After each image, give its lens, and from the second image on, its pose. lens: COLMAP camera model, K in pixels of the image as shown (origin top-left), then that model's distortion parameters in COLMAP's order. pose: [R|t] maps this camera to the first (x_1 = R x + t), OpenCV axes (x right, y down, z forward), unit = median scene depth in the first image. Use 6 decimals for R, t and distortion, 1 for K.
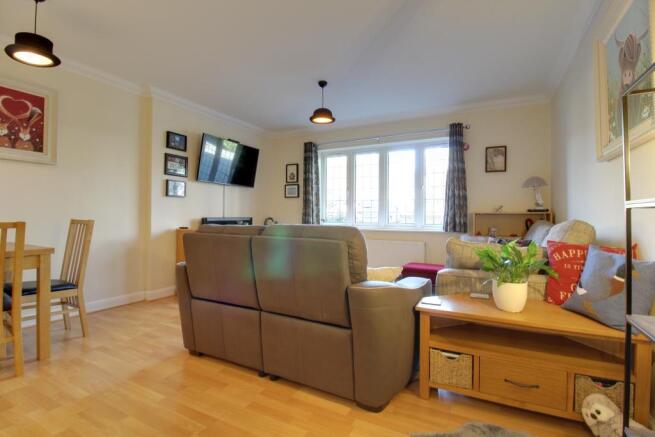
lens RADIAL K [[307.2, 0, 335.0], [0, 307.2, 215.1], [0, 0, 1]] dist [0.000598, -0.016490]
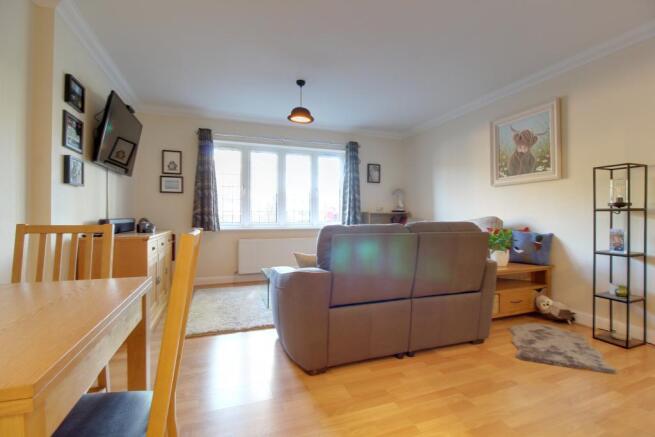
lens RADIAL K [[307.2, 0, 335.0], [0, 307.2, 215.1], [0, 0, 1]] dist [0.000598, -0.016490]
pose [[0.670813, -0.003748, 0.741617, -0.610610], [0.001980, 0.999993, 0.003263, -0.000783], [-0.741624, -0.000721, 0.670816, 0.212429]]
